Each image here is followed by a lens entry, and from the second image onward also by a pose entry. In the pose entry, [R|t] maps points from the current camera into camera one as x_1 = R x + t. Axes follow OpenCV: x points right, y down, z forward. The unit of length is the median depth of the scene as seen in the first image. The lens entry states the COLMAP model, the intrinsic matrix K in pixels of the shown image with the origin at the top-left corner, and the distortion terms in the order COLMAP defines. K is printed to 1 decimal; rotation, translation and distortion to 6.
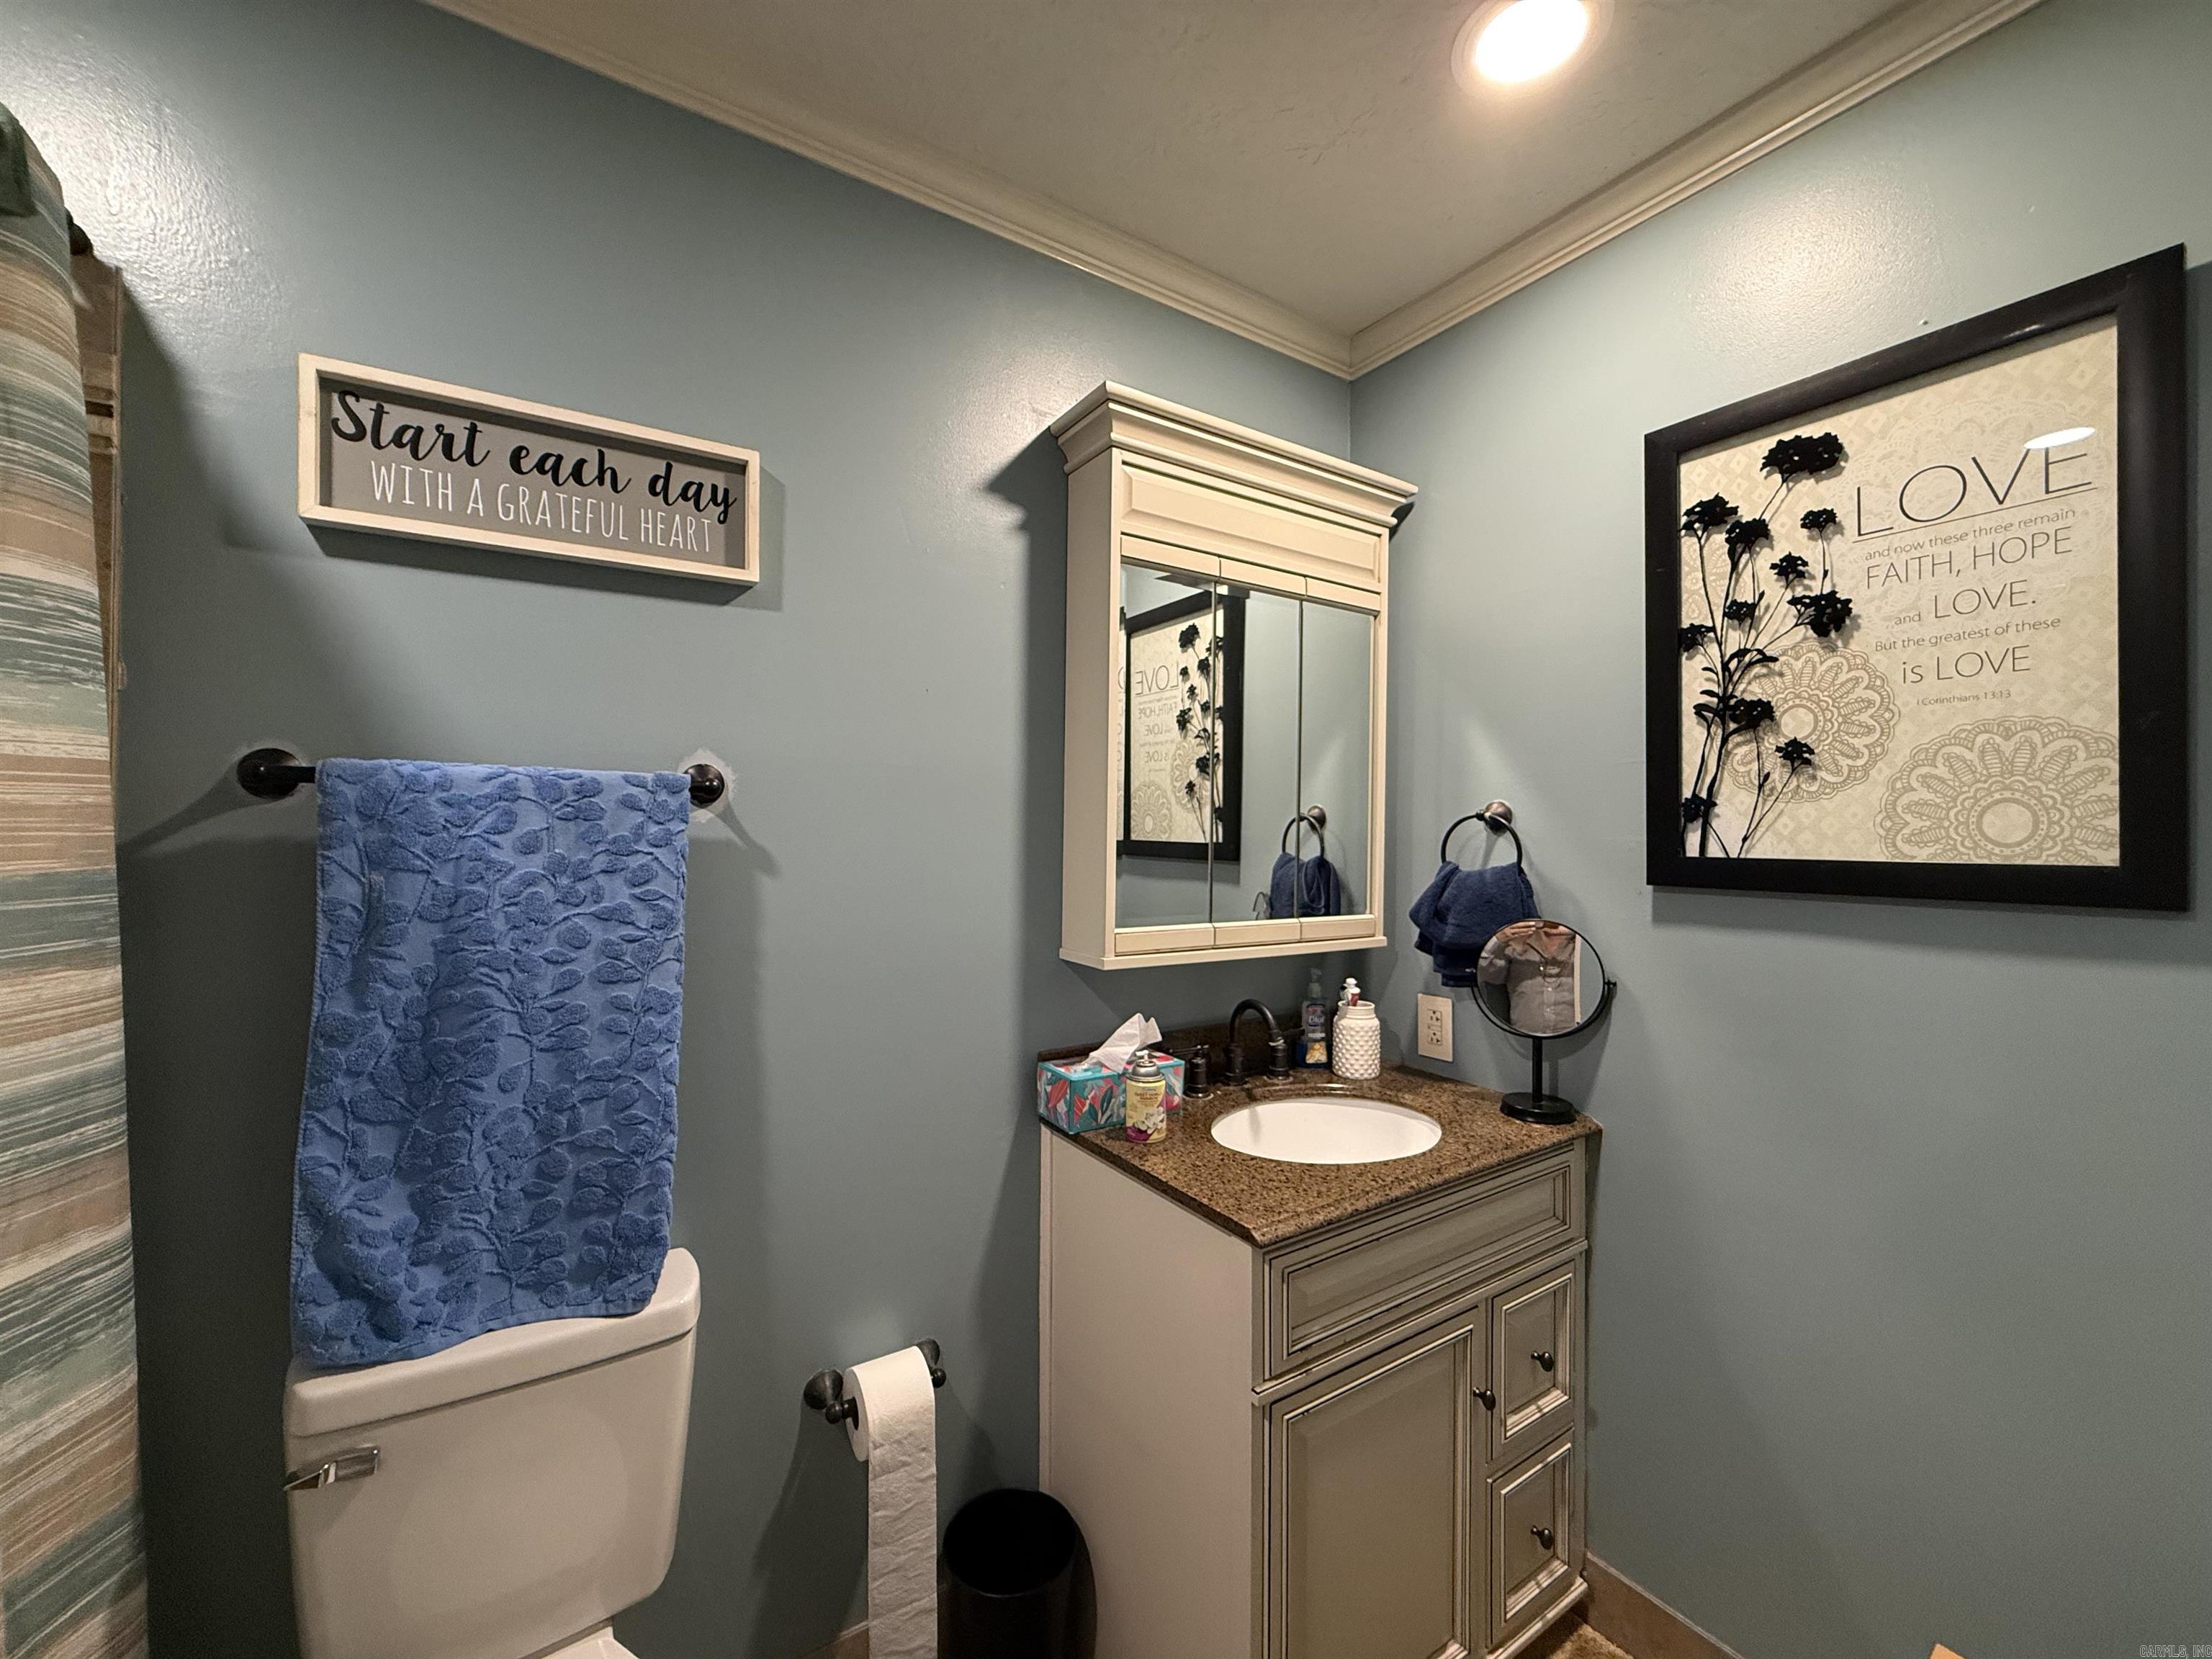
lens RADIAL K [[874.6, 0, 1101.5], [0, 874.6, 829.0], [0, 0, 1]] dist [-0.001653, 0.000331]
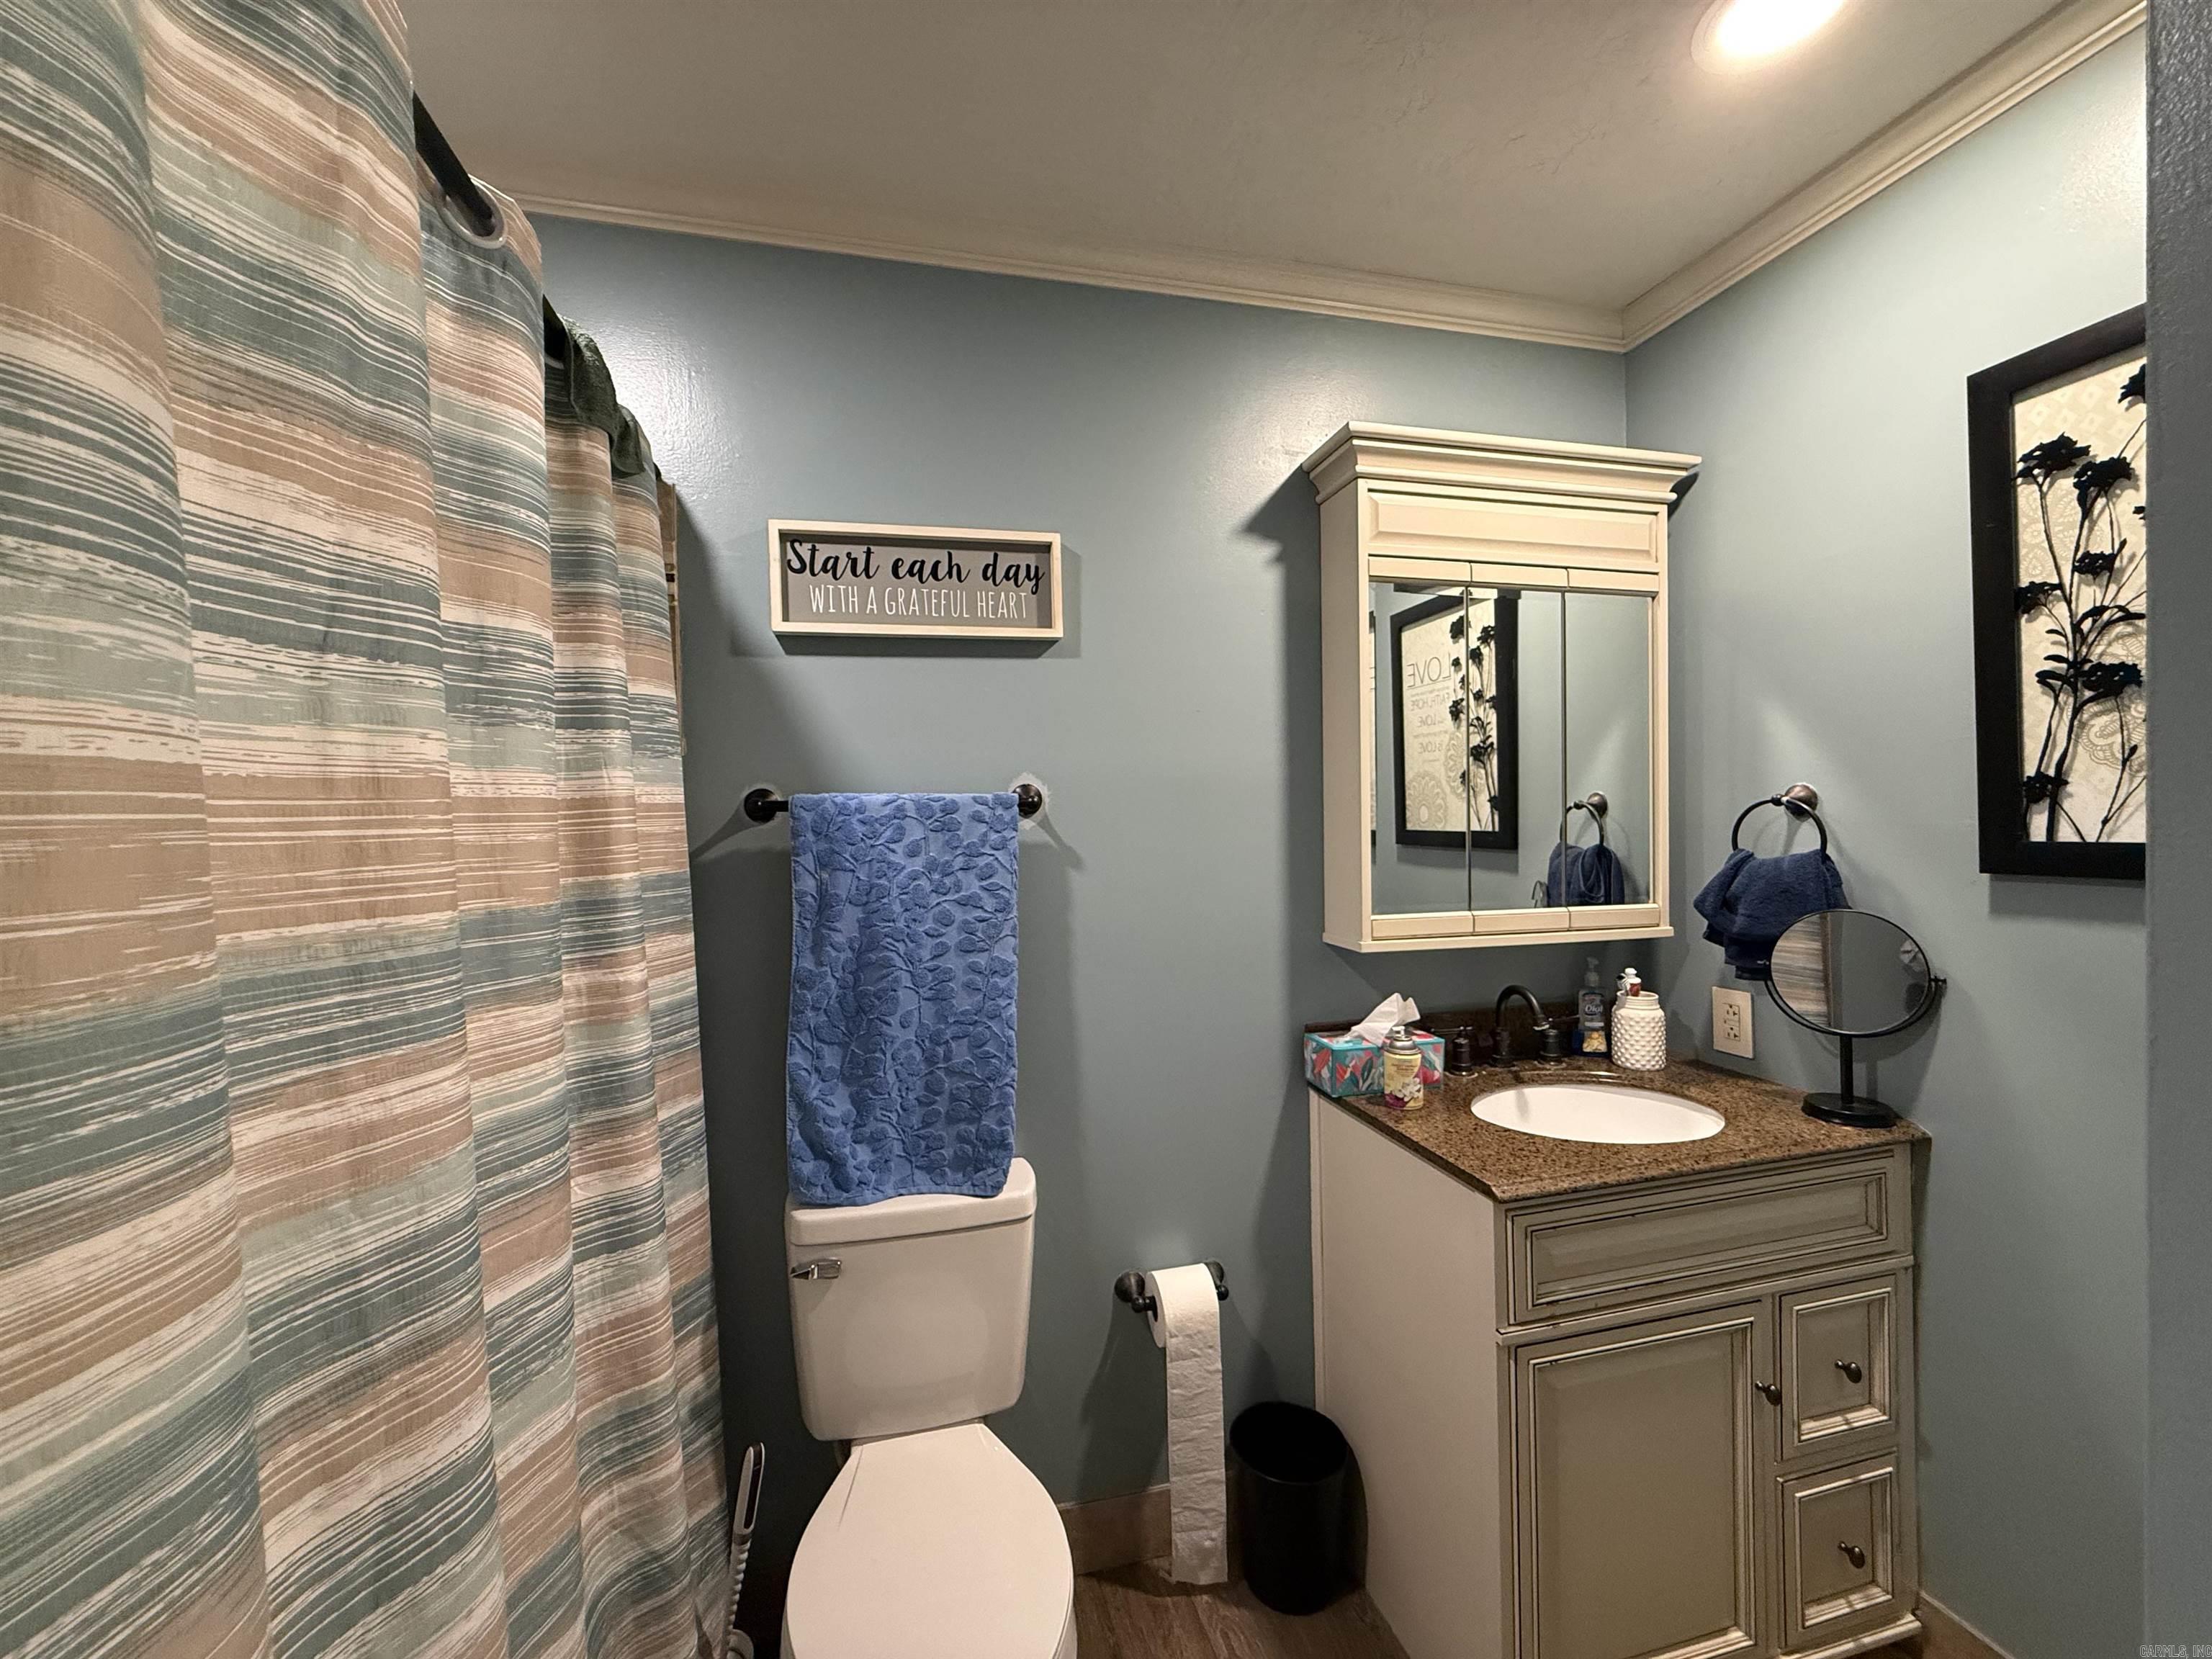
lens RADIAL K [[874.6, 0, 1106.0], [0, 874.6, 833.3], [0, 0, 1]] dist [-0.001653, 0.000331]
pose [[0.946348, -0.020874, -0.322473, 0.061651], [0.027268, 0.999511, 0.015322, -0.017139], [0.321995, -0.023293, 0.946455, -0.164061]]
